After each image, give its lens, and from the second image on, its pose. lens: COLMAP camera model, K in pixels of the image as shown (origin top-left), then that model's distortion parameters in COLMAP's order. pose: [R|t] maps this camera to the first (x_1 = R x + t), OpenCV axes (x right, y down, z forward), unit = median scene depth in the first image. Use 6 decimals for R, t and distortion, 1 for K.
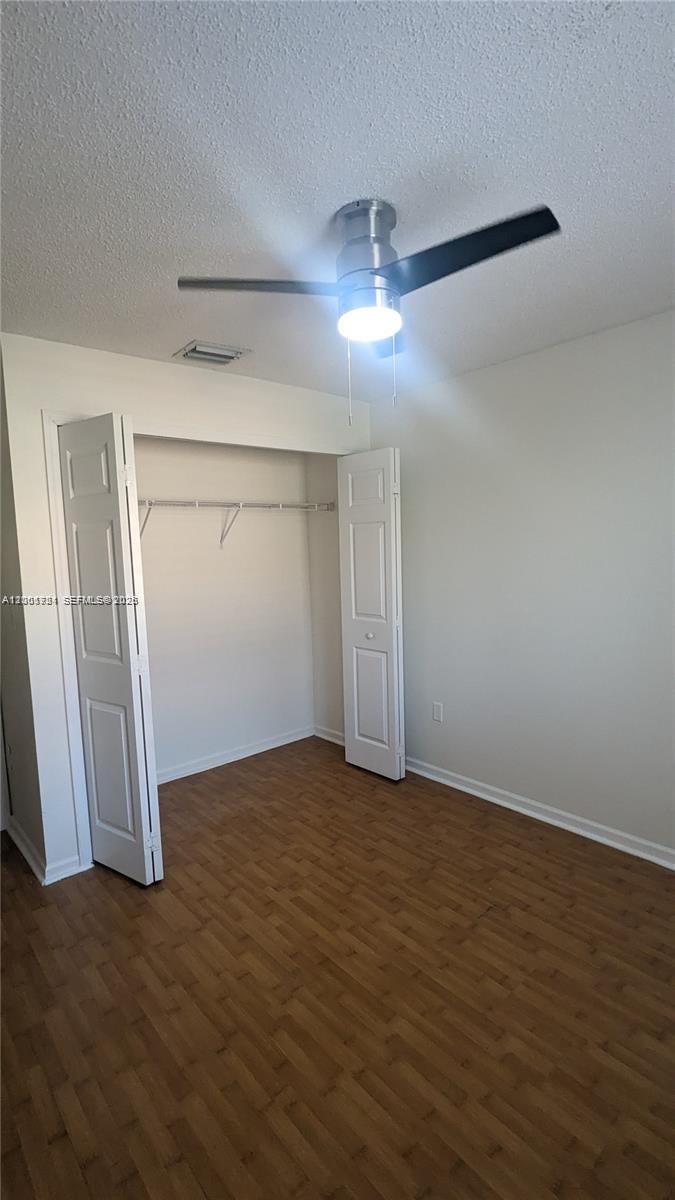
lens RADIAL K [[568.5, 0, 316.0], [0, 568.5, 603.8], [0, 0, 1]] dist [0.000778, 0.000822]
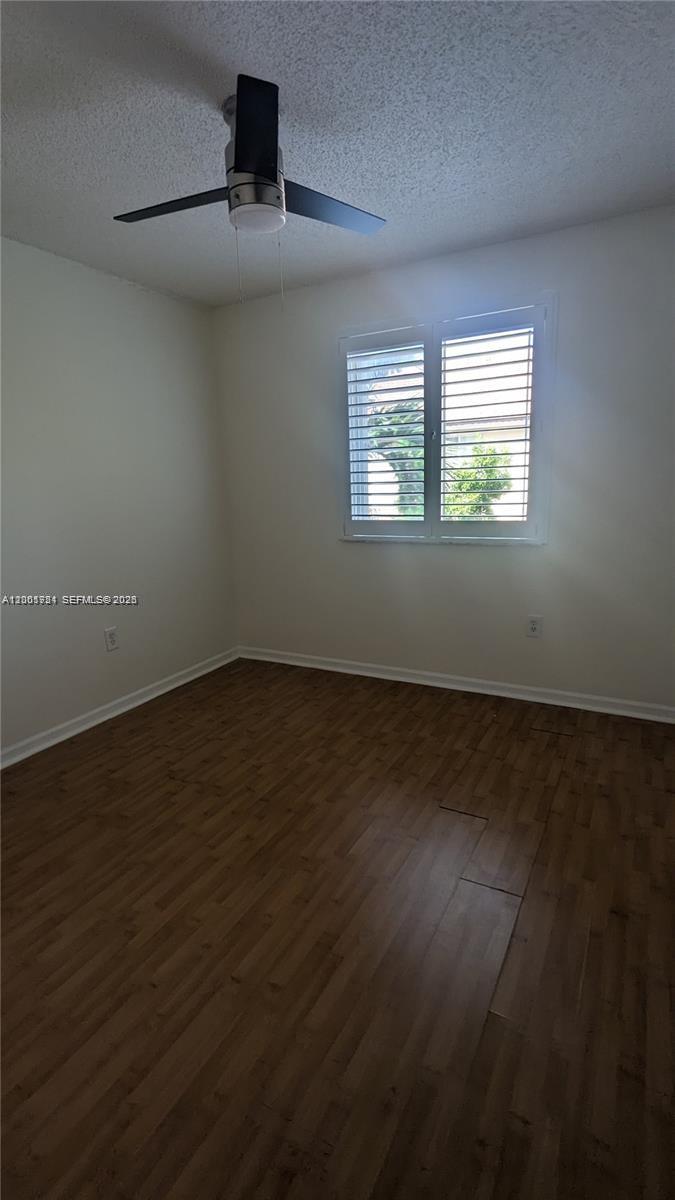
lens RADIAL K [[568.5, 0, 316.0], [0, 568.5, 603.8], [0, 0, 1]] dist [0.000778, 0.000822]
pose [[-0.353244, -0.161353, 0.921512, -0.928613], [0.131400, 0.966693, 0.219634, -0.028391], [-0.926257, 0.198671, -0.320277, 1.180731]]
